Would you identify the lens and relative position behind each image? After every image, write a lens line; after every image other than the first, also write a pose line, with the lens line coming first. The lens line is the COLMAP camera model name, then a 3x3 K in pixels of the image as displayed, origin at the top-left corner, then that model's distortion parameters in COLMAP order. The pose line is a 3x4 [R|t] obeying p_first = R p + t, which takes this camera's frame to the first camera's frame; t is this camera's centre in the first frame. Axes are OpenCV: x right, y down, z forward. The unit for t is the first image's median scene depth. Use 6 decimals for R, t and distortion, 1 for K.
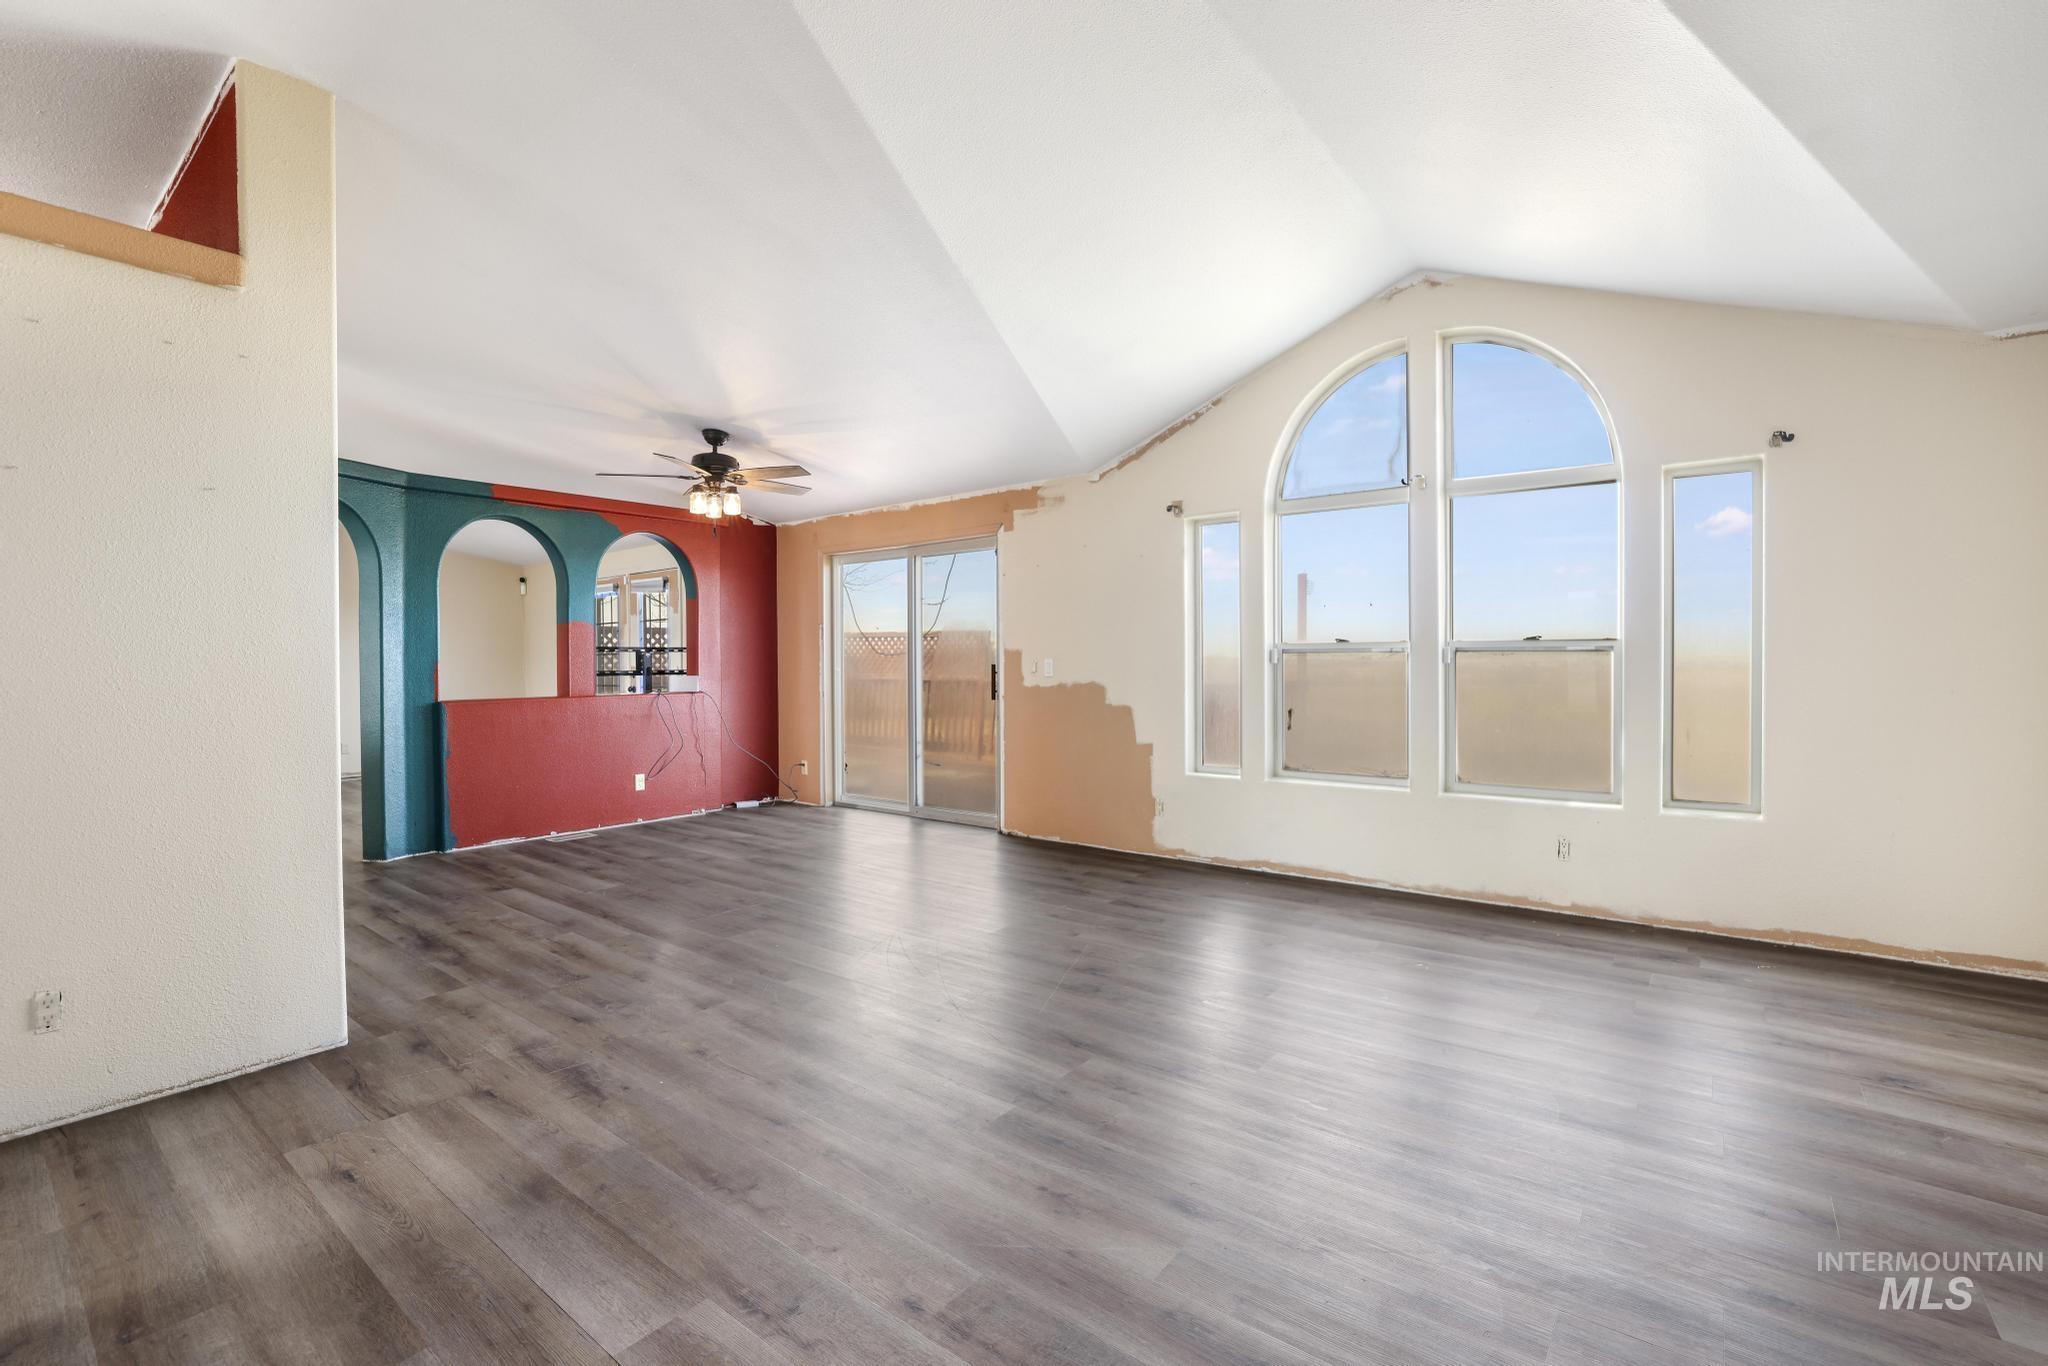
lens RADIAL K [[899.7, 0, 1014.4], [0, 899.7, 671.0], [0, 0, 1]] dist [-0.045836, 0.015426]
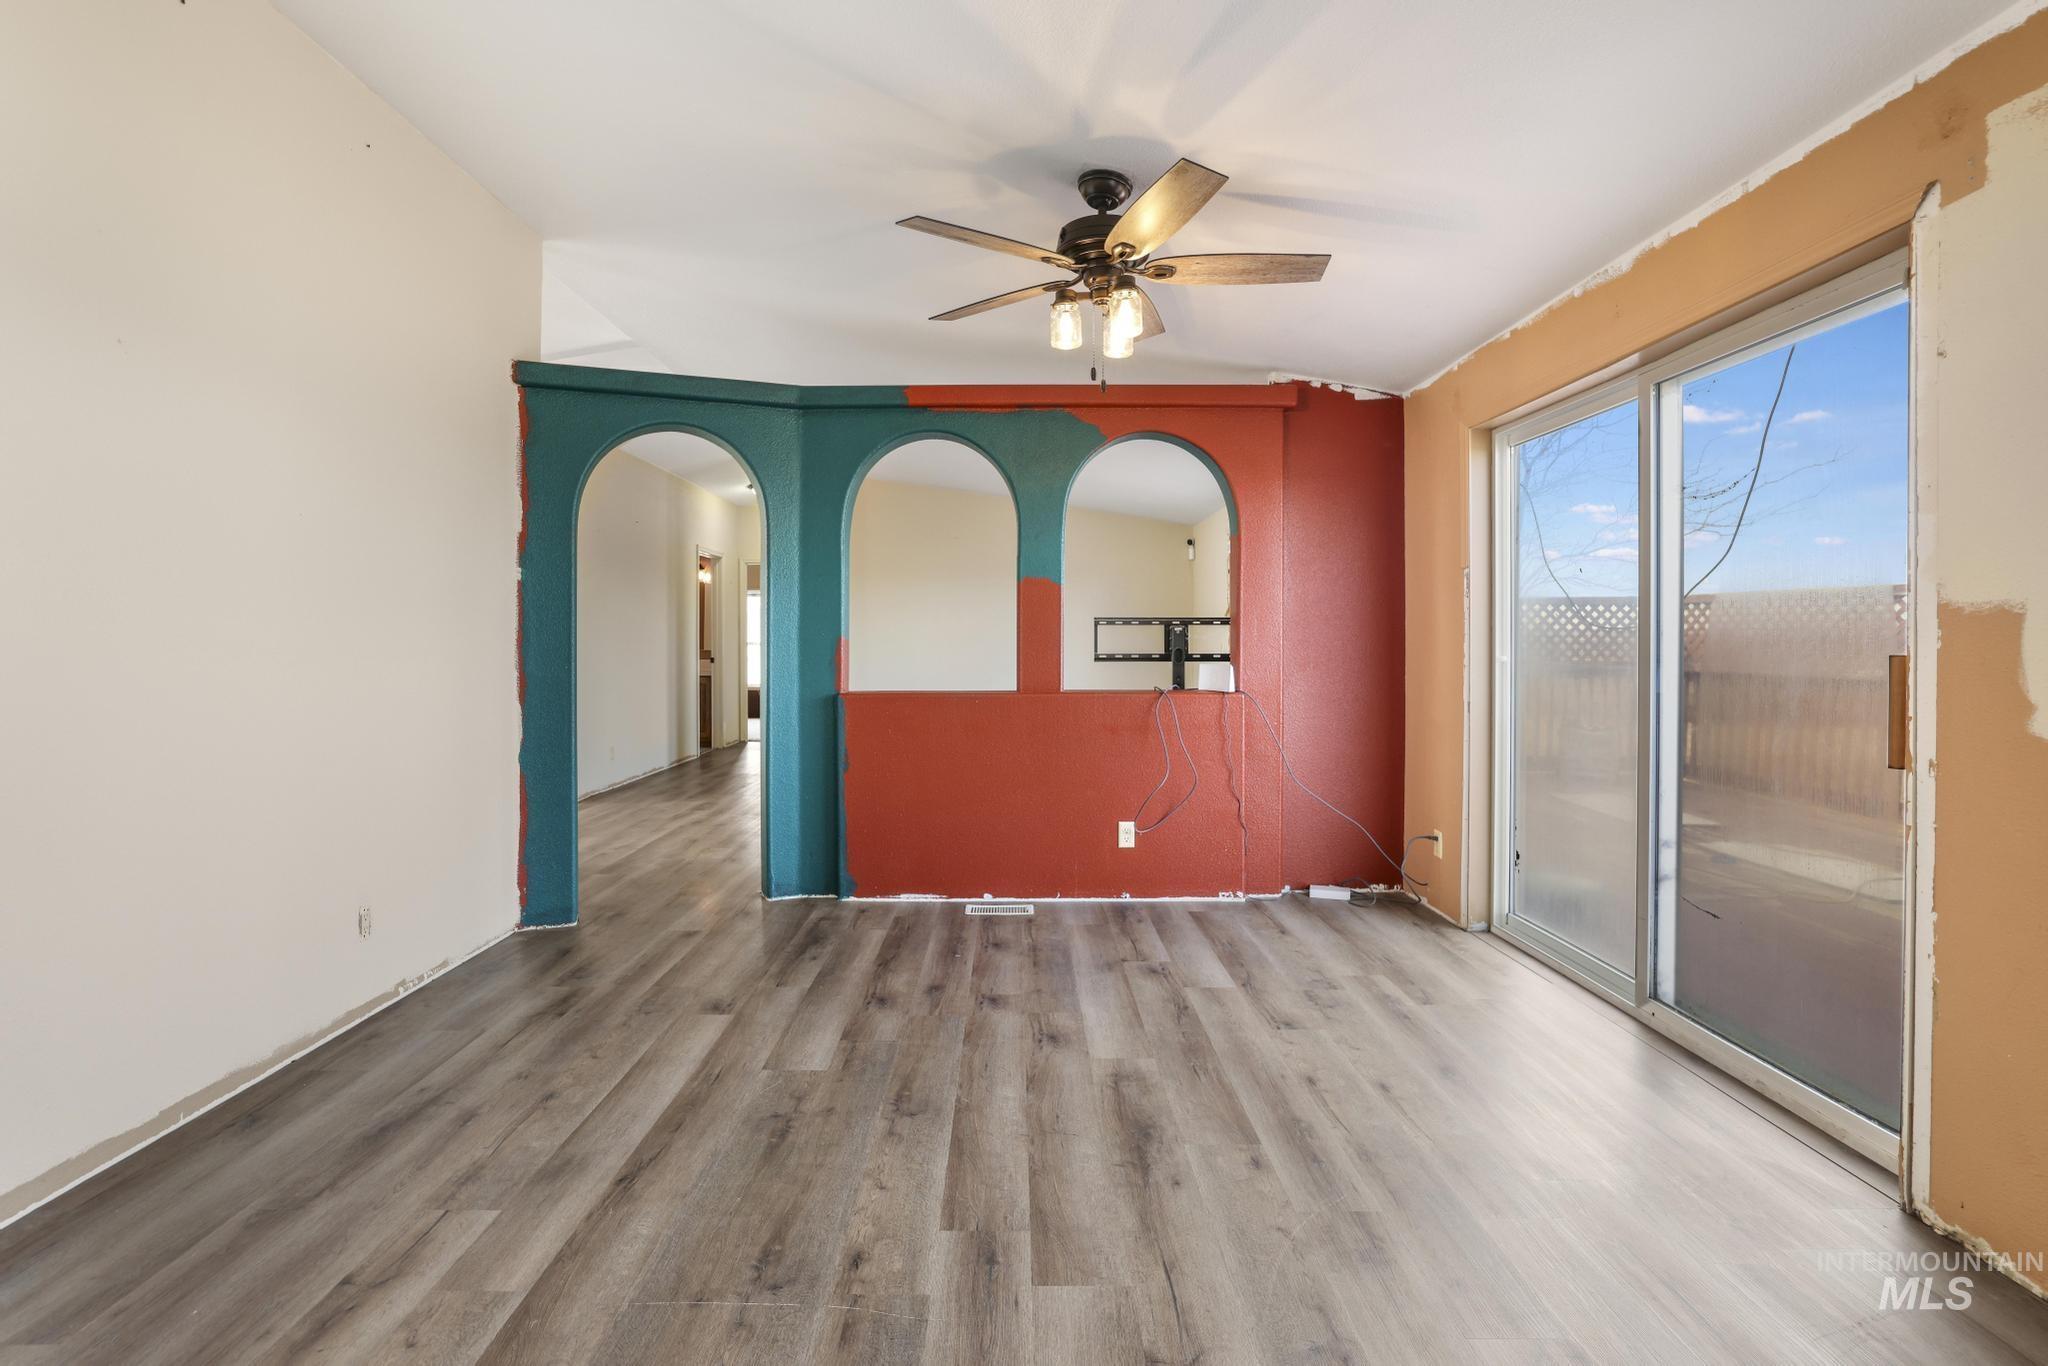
lens RADIAL K [[904.2, 0, 1029.7], [0, 904.2, 645.6], [0, 0, 1]] dist [-0.039727, 0.015420]
pose [[0.627041, 0.009784, -0.778925, 0.026467], [-0.013275, 0.999910, 0.001873, -0.007281], [0.778873, 0.009166, 0.627115, 0.556905]]
